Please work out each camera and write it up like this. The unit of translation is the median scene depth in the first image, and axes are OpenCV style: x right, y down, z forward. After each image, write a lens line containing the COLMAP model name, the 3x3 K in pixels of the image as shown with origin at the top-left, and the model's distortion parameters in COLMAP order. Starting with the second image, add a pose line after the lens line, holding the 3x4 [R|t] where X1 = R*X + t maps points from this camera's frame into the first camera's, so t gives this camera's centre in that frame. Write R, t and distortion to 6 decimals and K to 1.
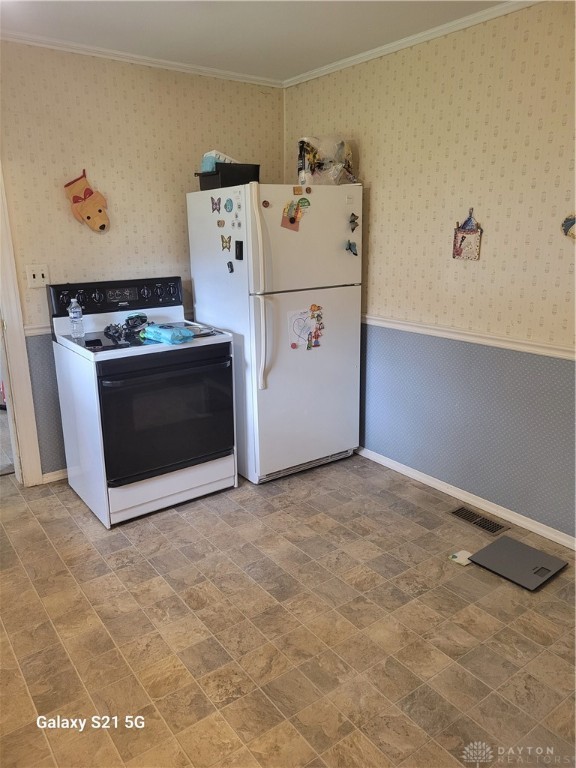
lens RADIAL K [[562.2, 0, 280.3], [0, 562.2, 380.6], [0, 0, 1]] dist [0.034796, -0.004721]
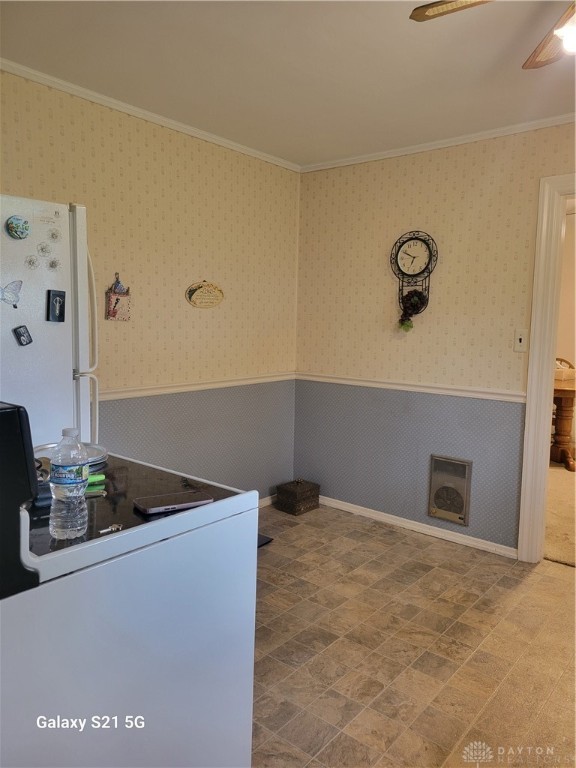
lens RADIAL K [[562.2, 0, 280.3], [0, 562.2, 380.6], [0, 0, 1]] dist [0.034796, -0.004721]
pose [[-0.231705, -0.102066, 0.967417, -0.879909], [0.240938, 0.957474, 0.158724, -0.235342], [-0.942477, 0.269864, -0.197260, 1.114146]]
